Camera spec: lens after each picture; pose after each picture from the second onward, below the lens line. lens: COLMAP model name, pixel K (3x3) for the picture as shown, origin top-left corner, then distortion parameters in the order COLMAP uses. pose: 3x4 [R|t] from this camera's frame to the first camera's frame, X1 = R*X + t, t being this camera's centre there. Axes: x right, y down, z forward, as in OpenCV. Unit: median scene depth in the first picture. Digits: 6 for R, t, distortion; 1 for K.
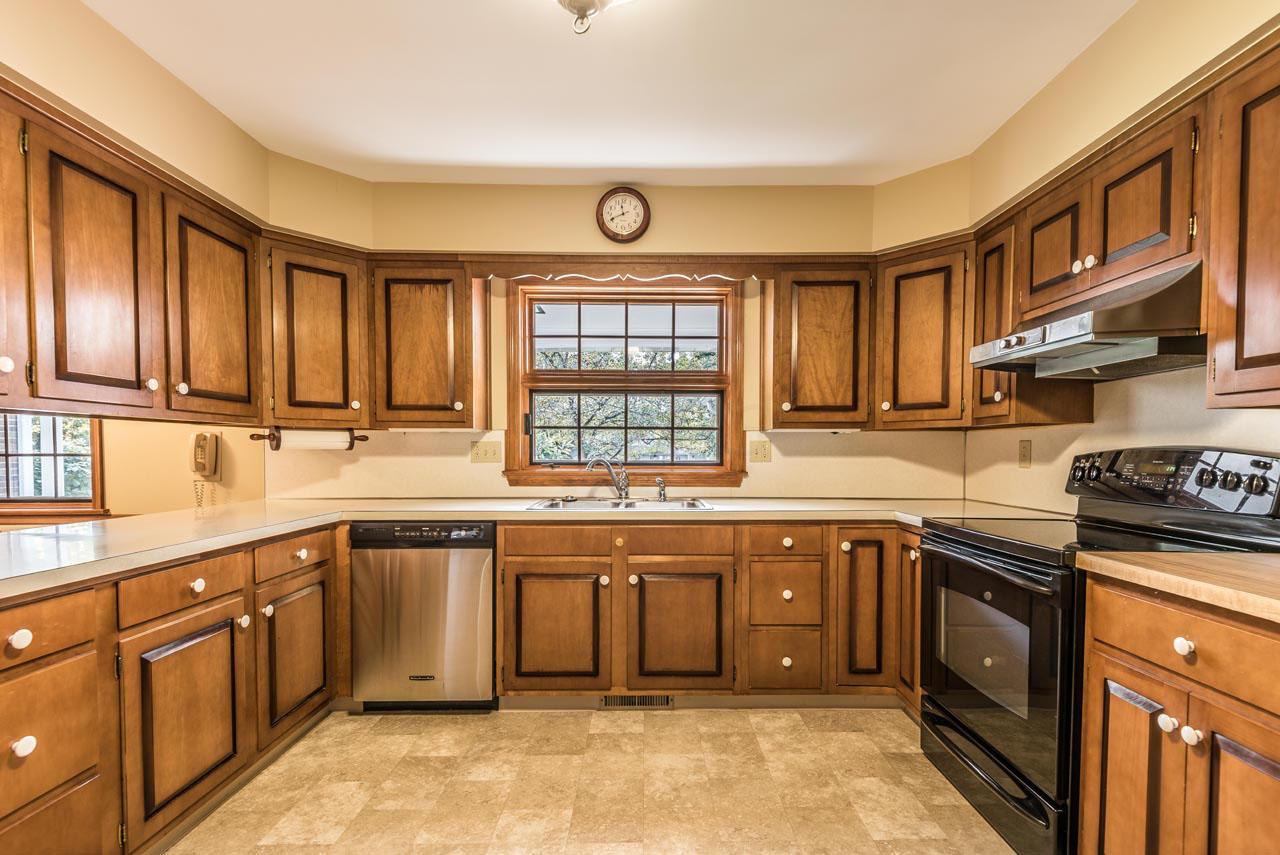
lens RADIAL K [[583.2, 0, 652.3], [0, 583.2, 463.3], [0, 0, 1]] dist [0.032299, -0.019955]
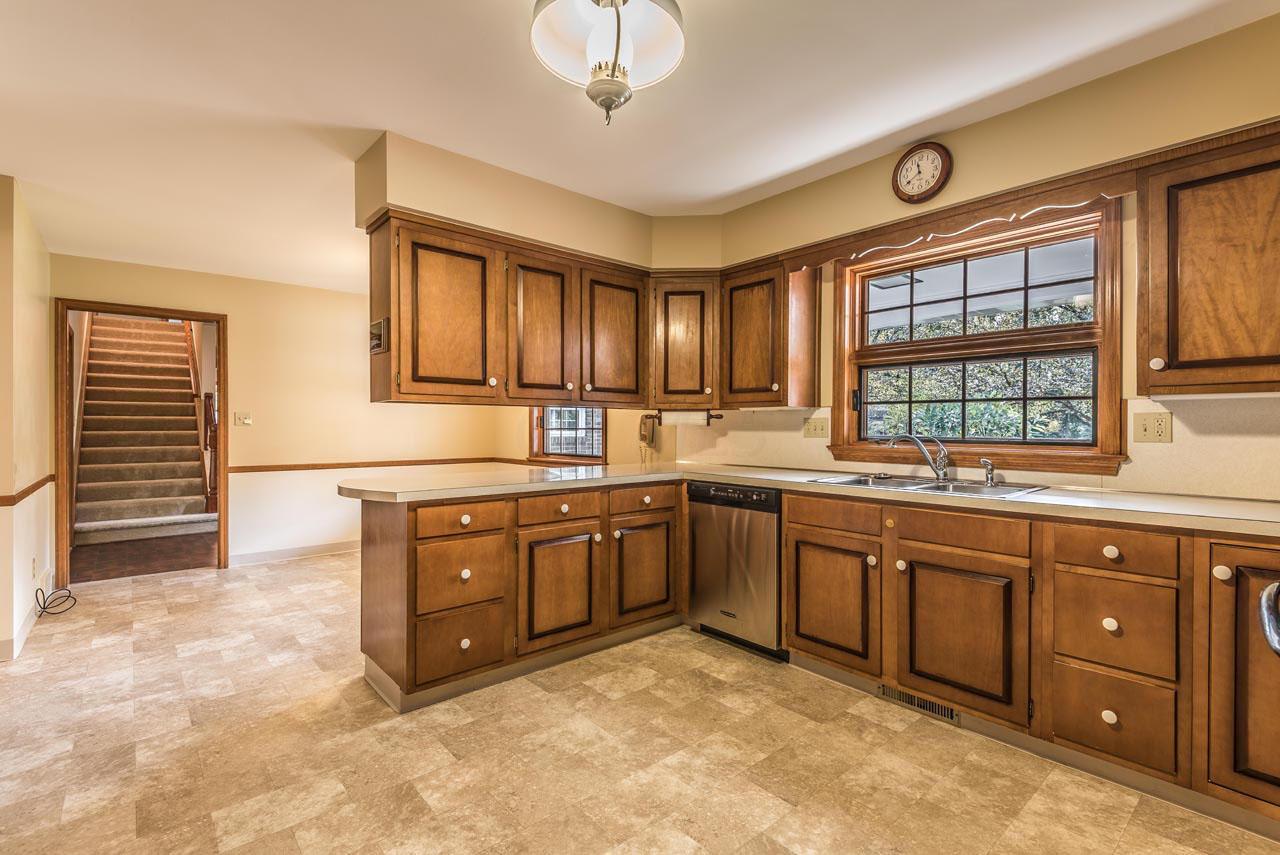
lens RADIAL K [[579.4, 0, 644.9], [0, 579.4, 423.5], [0, 0, 1]] dist [0.026118, -0.021426]
pose [[0.648407, -0.003627, -0.761286, 0.405450], [-0.017800, 0.999643, -0.019923, -0.000165], [0.761086, 0.026469, 0.648111, 0.084081]]
